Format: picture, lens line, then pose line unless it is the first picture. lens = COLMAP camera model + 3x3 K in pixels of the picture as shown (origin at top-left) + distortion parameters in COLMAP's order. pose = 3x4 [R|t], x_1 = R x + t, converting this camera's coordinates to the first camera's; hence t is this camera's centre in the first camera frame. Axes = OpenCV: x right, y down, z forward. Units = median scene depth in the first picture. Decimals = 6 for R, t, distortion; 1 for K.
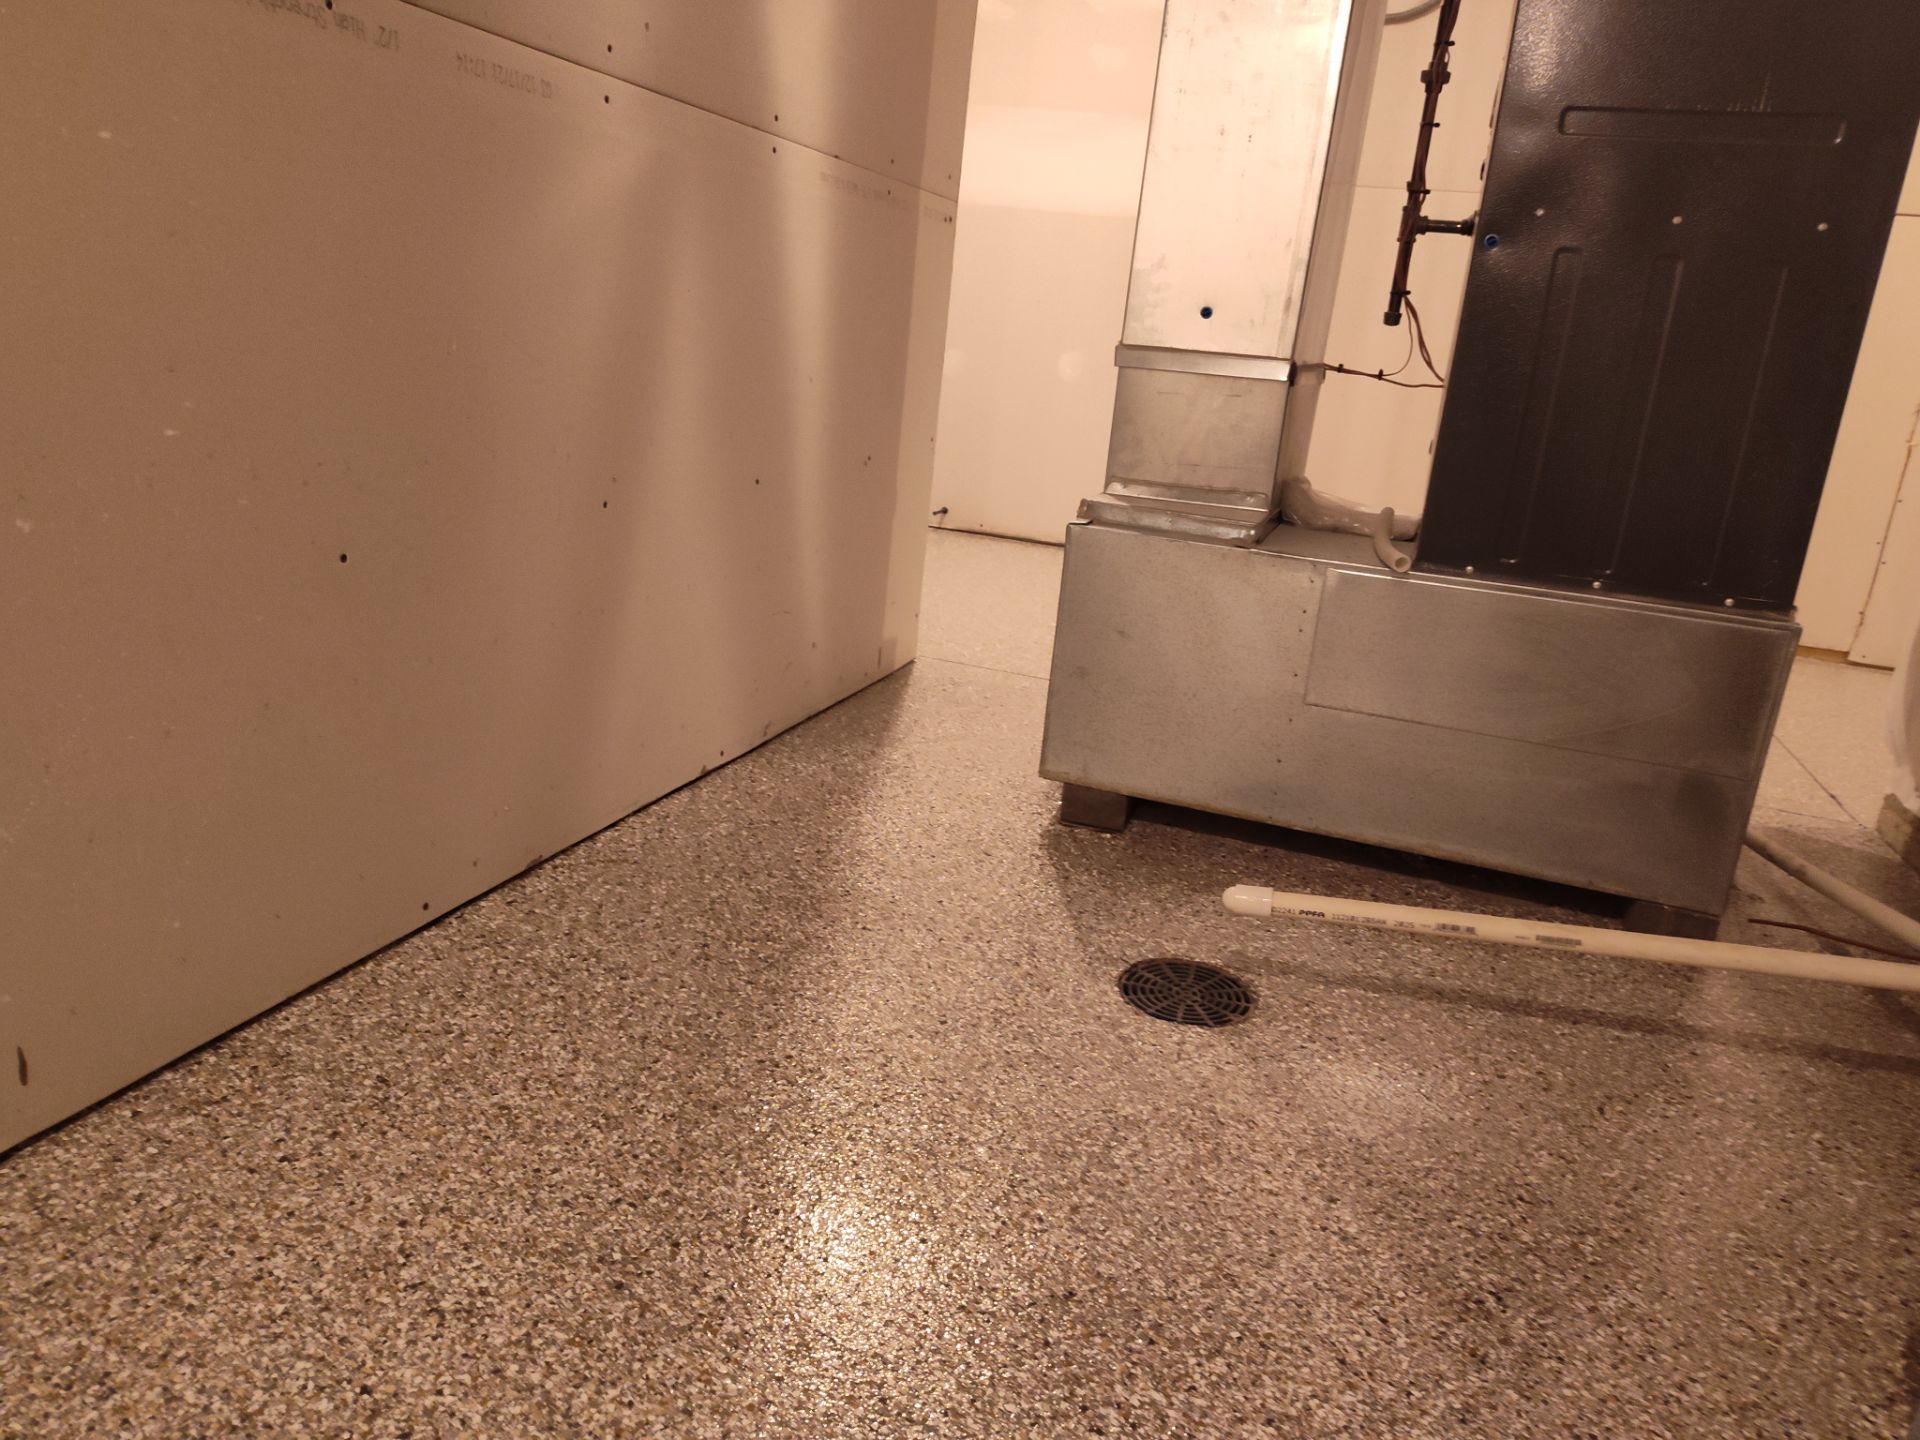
lens RADIAL K [[1297.6, 0, 961.3], [0, 1297.6, 706.4], [0, 0, 1]] dist [0.042821, -0.047420]
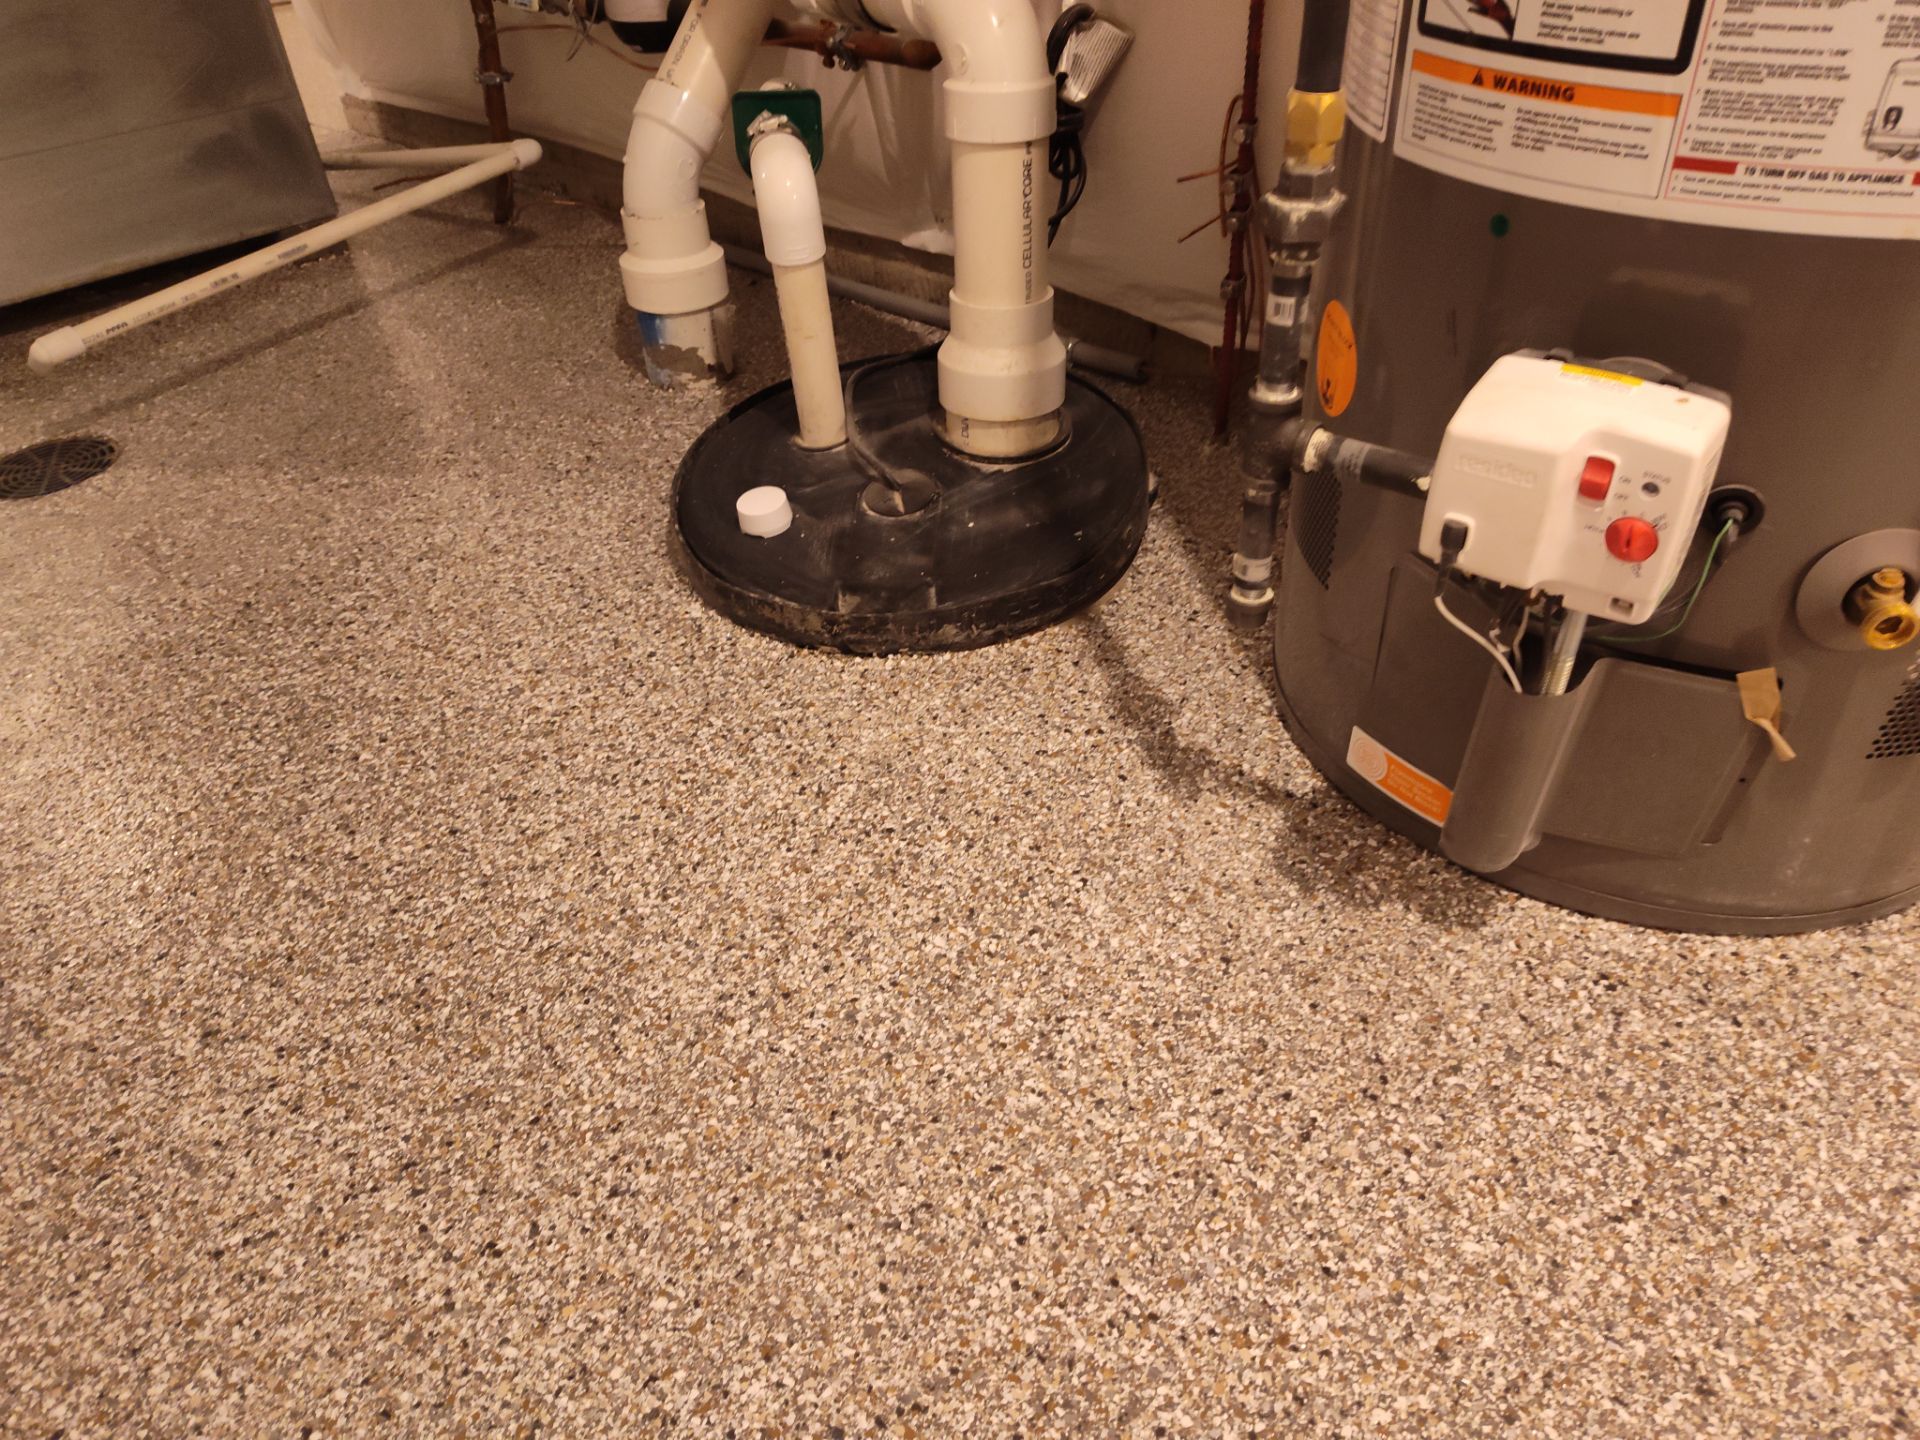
lens RADIAL K [[1297.6, 0, 961.2], [0, 1297.6, 700.2], [0, 0, 1]] dist [0.042821, -0.047420]
pose [[0.385753, -0.646000, 0.658695, -0.323635], [0.333779, 0.763310, 0.553127, 0.016684], [-0.860108, 0.006489, 0.510070, -0.170466]]
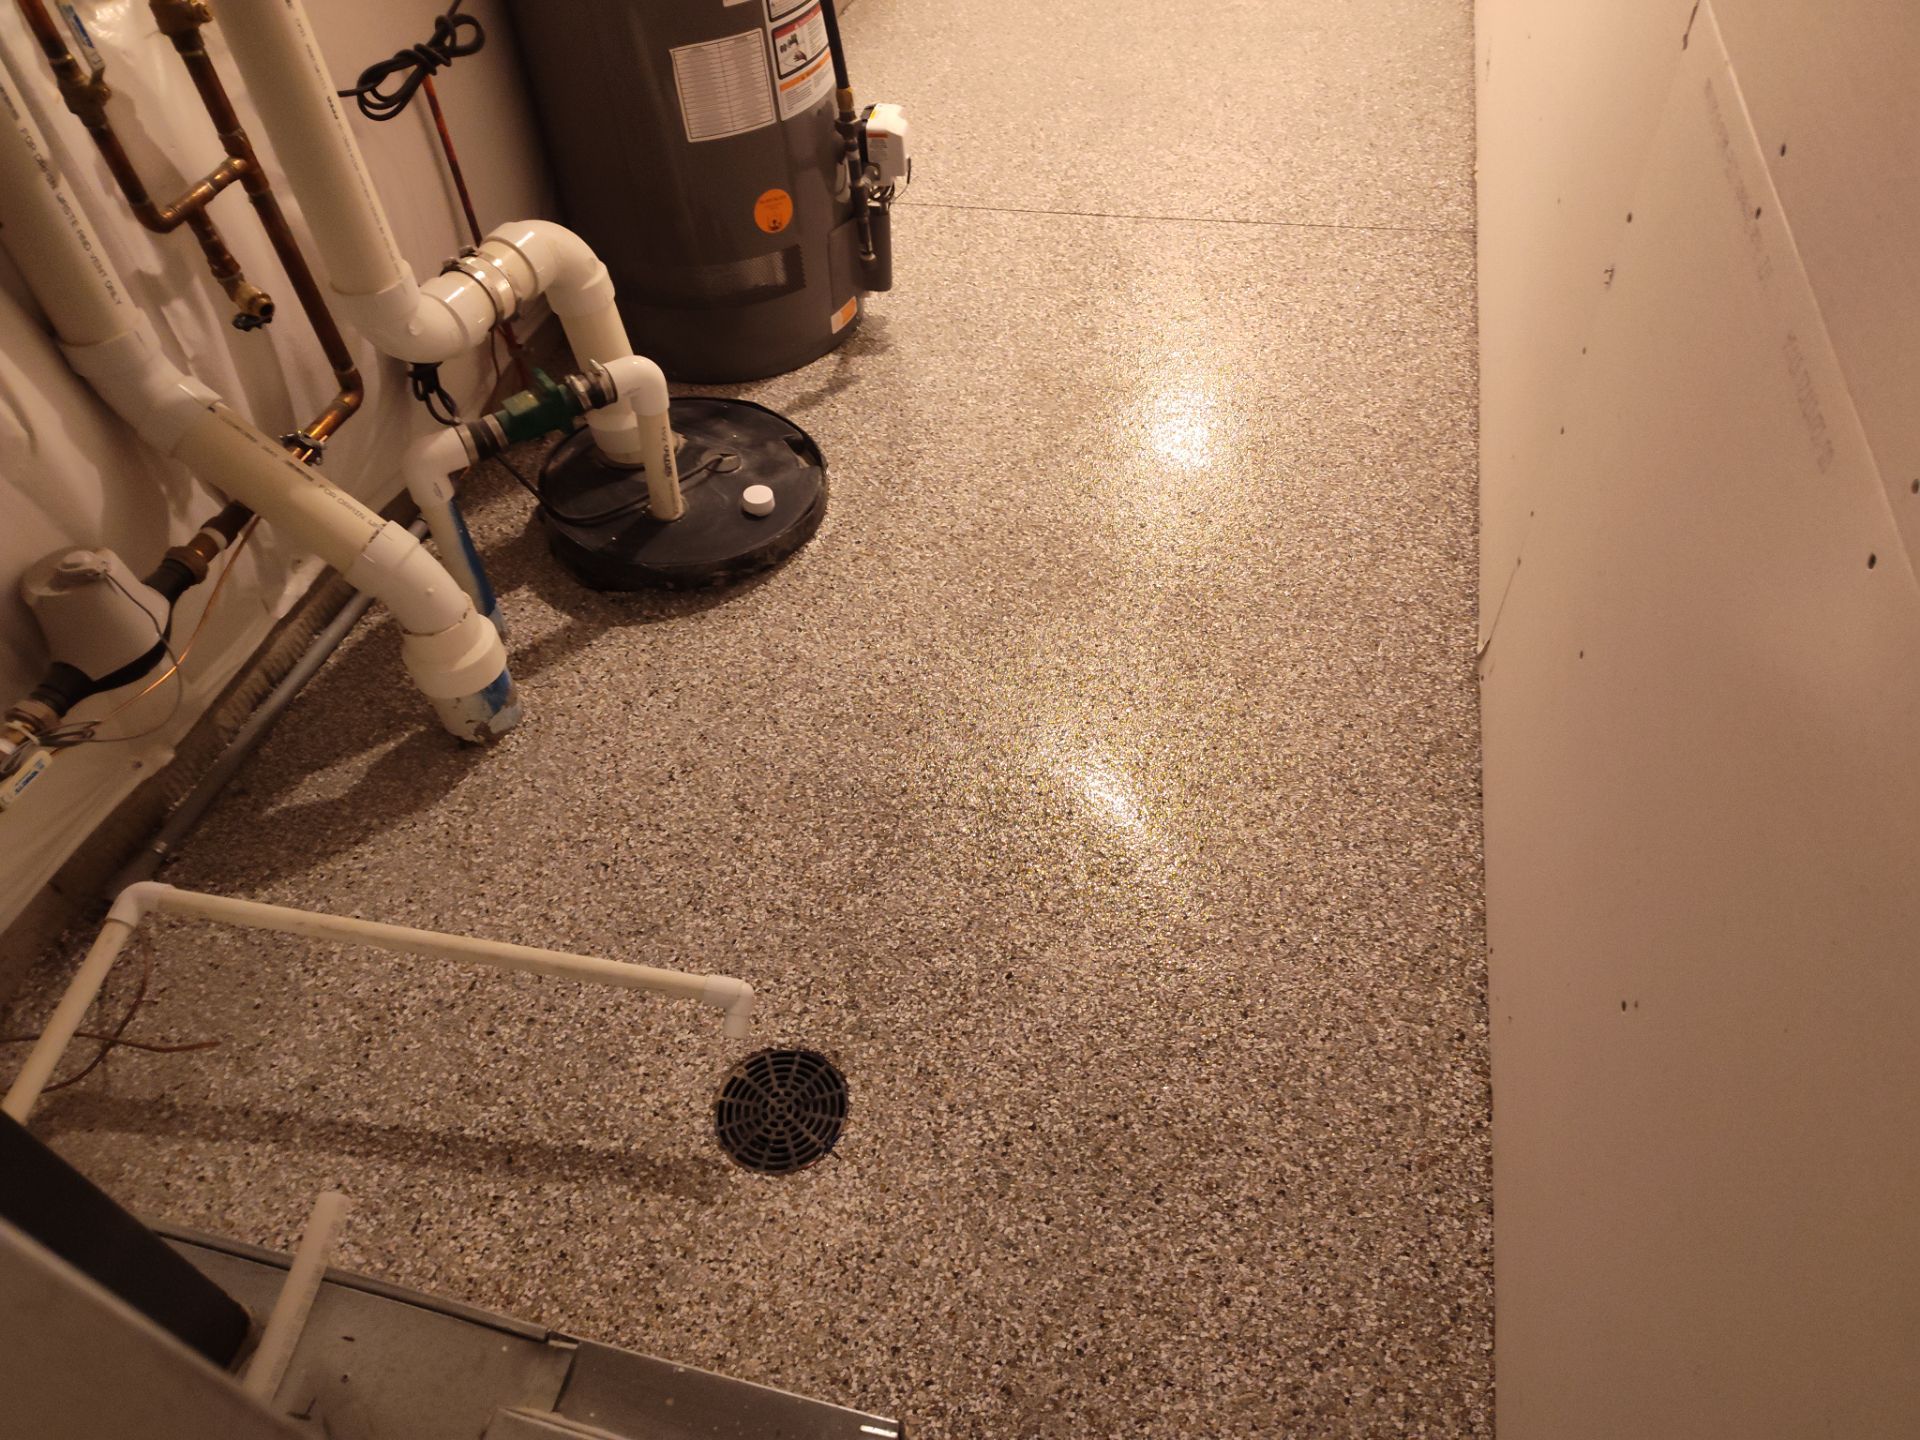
lens RADIAL K [[1297.6, 0, 969.7], [0, 1297.6, 714.0], [0, 0, 1]] dist [0.042821, -0.047420]
pose [[-0.994898, 0.037033, -0.093843, 0.096620], [-0.066097, 0.463477, 0.883641, -0.706955], [0.076218, 0.885335, -0.458664, 1.042777]]
